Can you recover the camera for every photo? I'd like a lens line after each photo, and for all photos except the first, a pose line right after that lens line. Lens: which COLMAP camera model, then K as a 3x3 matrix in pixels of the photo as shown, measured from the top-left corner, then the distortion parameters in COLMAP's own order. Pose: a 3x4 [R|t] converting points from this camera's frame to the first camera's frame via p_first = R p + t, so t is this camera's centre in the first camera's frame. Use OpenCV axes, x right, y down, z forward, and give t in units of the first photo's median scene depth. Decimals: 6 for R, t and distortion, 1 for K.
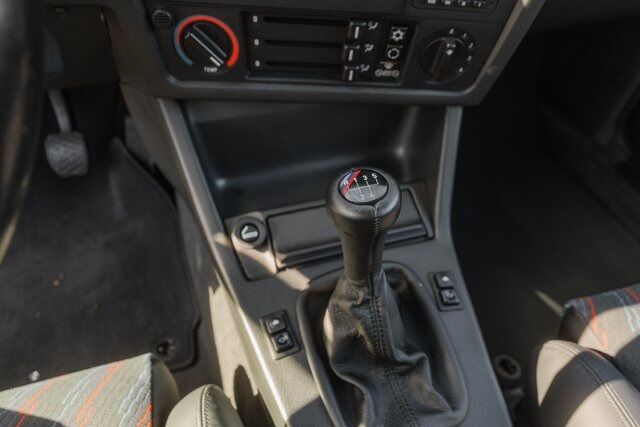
lens RADIAL K [[455.8, 0, 320.0], [0, 455.8, 213.5], [0, 0, 1]] dist [0.034609, 0.000647]
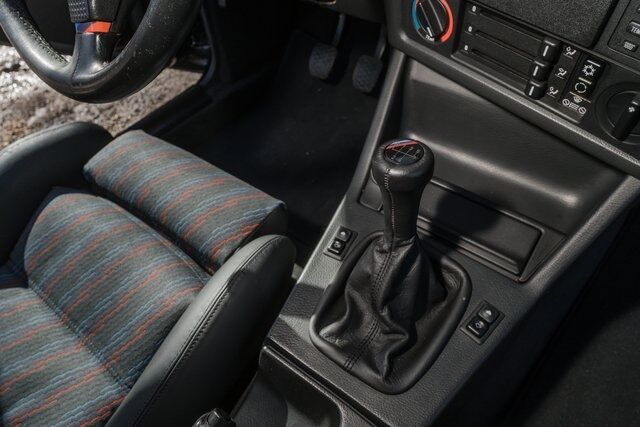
lens RADIAL K [[455.8, 0, 320.0], [0, 455.8, 213.5], [0, 0, 1]] dist [0.034609, 0.000647]
pose [[0.572617, 0.565685, -0.593390, 0.573242], [-0.545301, 0.803279, 0.239563, -0.073101], [0.612174, 0.186398, 0.768439, -0.023985]]
